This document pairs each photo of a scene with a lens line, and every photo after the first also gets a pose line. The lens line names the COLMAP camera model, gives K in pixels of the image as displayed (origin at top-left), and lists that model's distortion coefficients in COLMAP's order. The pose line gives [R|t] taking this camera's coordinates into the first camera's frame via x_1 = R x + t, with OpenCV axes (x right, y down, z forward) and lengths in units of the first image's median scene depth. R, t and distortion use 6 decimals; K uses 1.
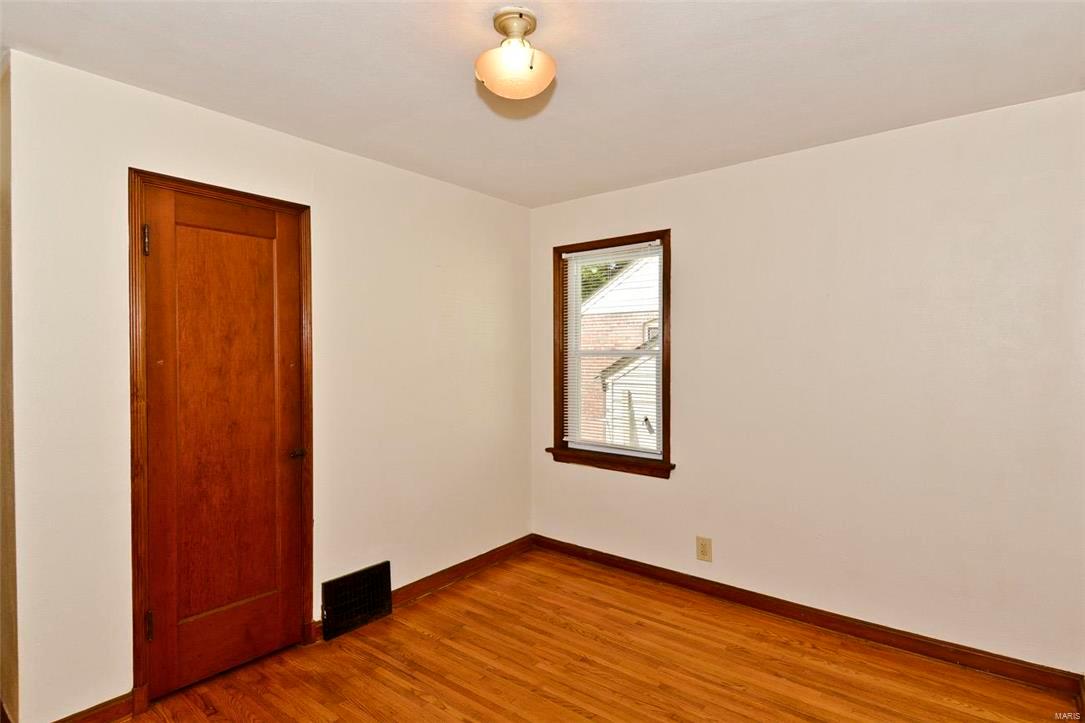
lens RADIAL K [[570.0, 0, 533.9], [0, 570.0, 359.5], [0, 0, 1]] dist [0.062873, -0.044864]
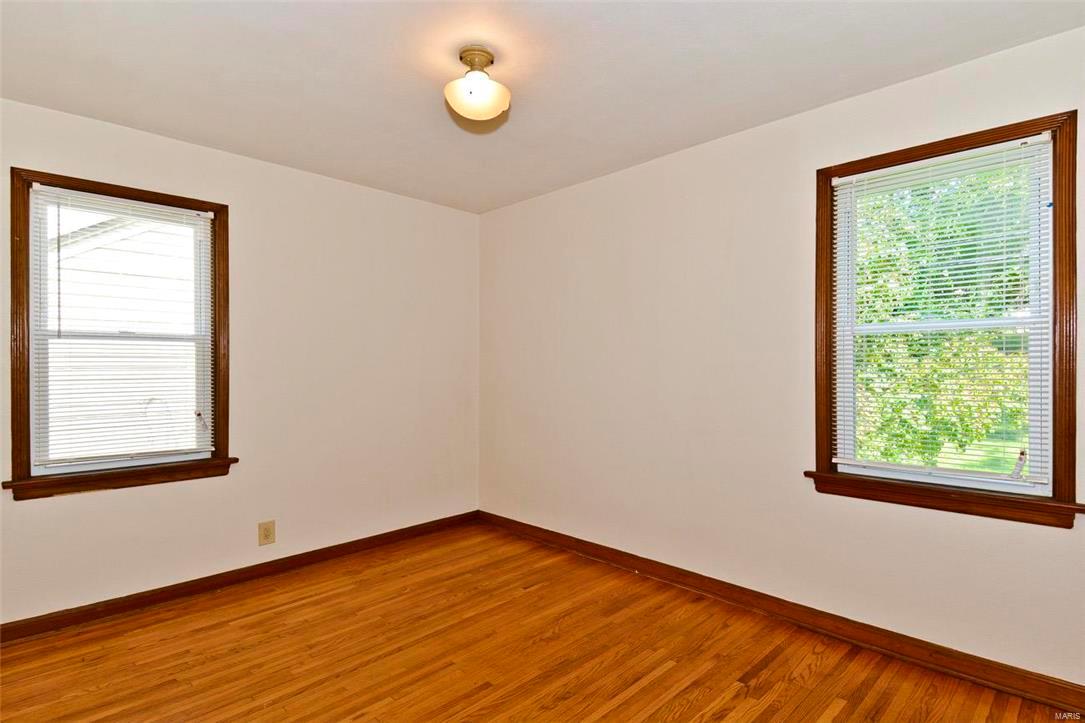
lens RADIAL K [[570.9, 0, 551.8], [0, 570.9, 367.1], [0, 0, 1]] dist [0.071826, -0.044116]
pose [[0.080137, 0.001935, 0.996782, -0.792590], [0.013653, 0.999902, -0.003039, 0.050298], [-0.996690, 0.013853, 0.080103, 0.464538]]
